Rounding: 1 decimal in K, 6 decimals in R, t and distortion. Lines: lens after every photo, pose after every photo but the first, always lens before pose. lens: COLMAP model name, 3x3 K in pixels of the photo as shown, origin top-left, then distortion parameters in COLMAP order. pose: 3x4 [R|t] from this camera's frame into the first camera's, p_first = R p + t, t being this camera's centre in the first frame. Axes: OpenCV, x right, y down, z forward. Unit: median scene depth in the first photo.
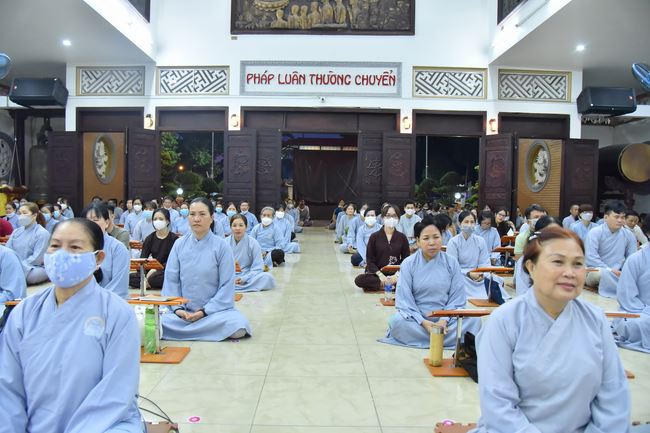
lens RADIAL K [[451.4, 0, 319.8], [0, 451.4, 217.3], [0, 0, 1]] dist [-0.099090, 0.045676]
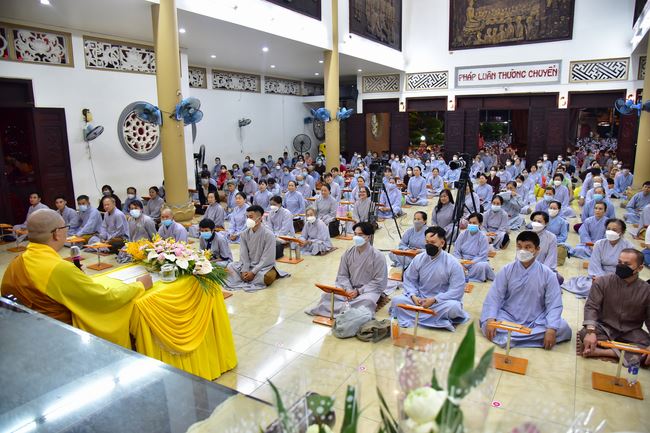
lens RADIAL K [[451.4, 0, 323.7], [0, 451.4, 217.2], [0, 0, 1]] dist [-0.099090, 0.045676]
pose [[0.859657, 0.066928, -0.506468, 0.271252], [0.012165, 0.988419, 0.151264, -0.056643], [0.510726, -0.136196, 0.848887, -0.713169]]
